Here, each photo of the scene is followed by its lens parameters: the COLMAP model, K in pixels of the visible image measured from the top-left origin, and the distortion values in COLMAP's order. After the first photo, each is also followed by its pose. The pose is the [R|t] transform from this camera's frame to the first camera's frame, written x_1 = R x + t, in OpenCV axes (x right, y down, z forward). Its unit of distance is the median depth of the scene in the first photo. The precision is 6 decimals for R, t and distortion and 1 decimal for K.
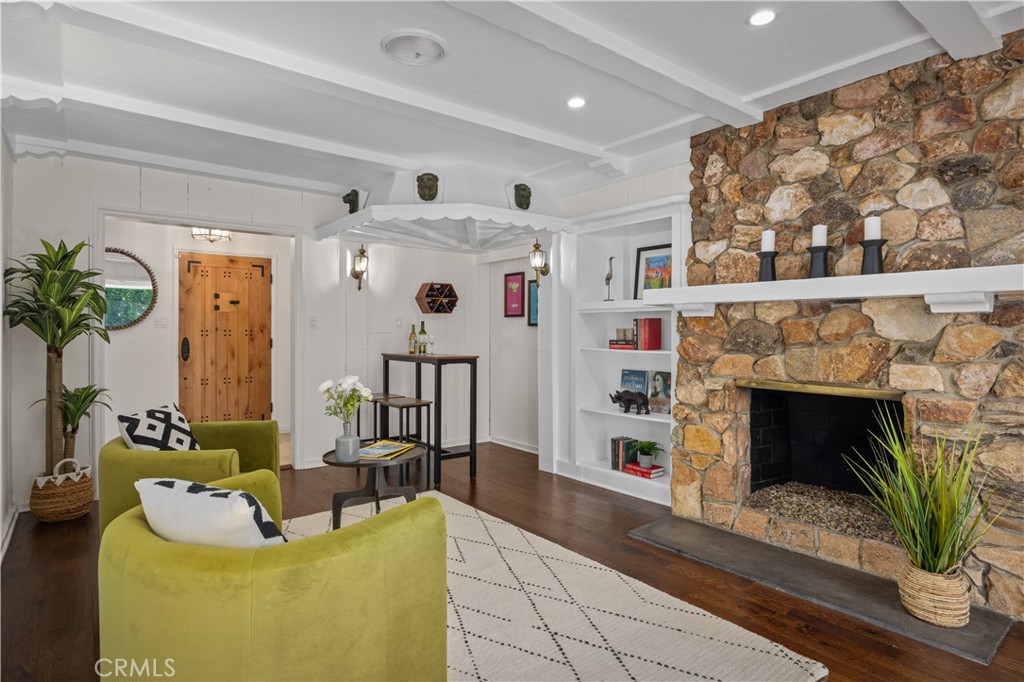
lens RADIAL K [[539.6, 0, 511.3], [0, 539.6, 339.3], [0, 0, 1]] dist [-0.002843, -0.000326]
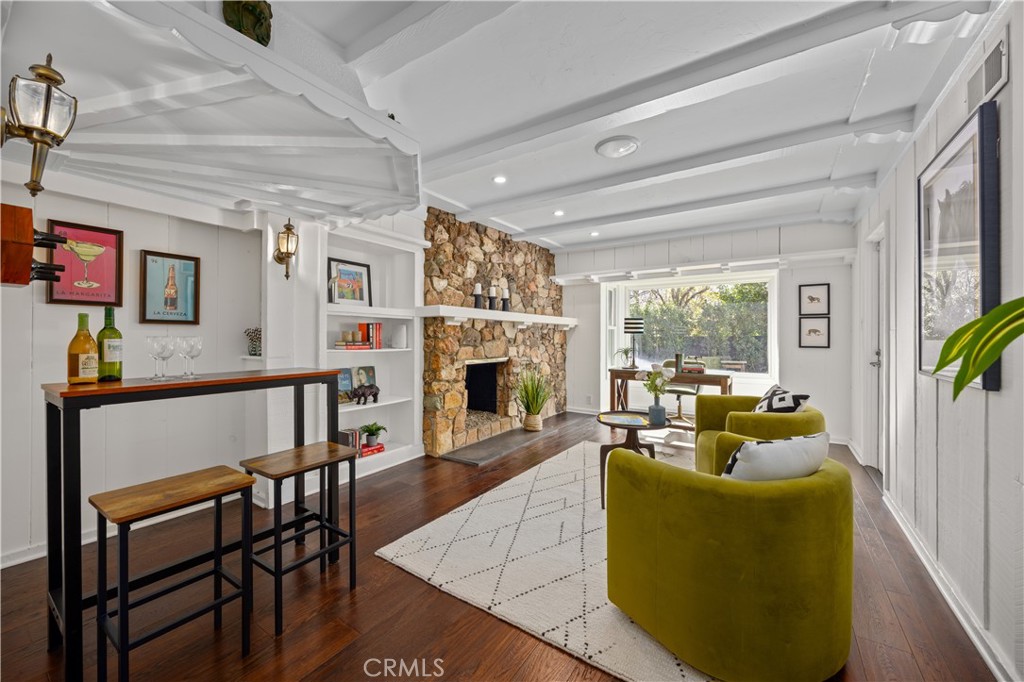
lens RADIAL K [[392.6, 0, 513.3], [0, 392.6, 335.0], [0, 0, 1]] dist [0.001214, -0.000030]
pose [[-0.290782, -0.001777, 0.956788, -0.948738], [0.008971, 0.999949, 0.004584, -0.018305], [-0.956747, 0.009916, -0.290751, 1.309067]]
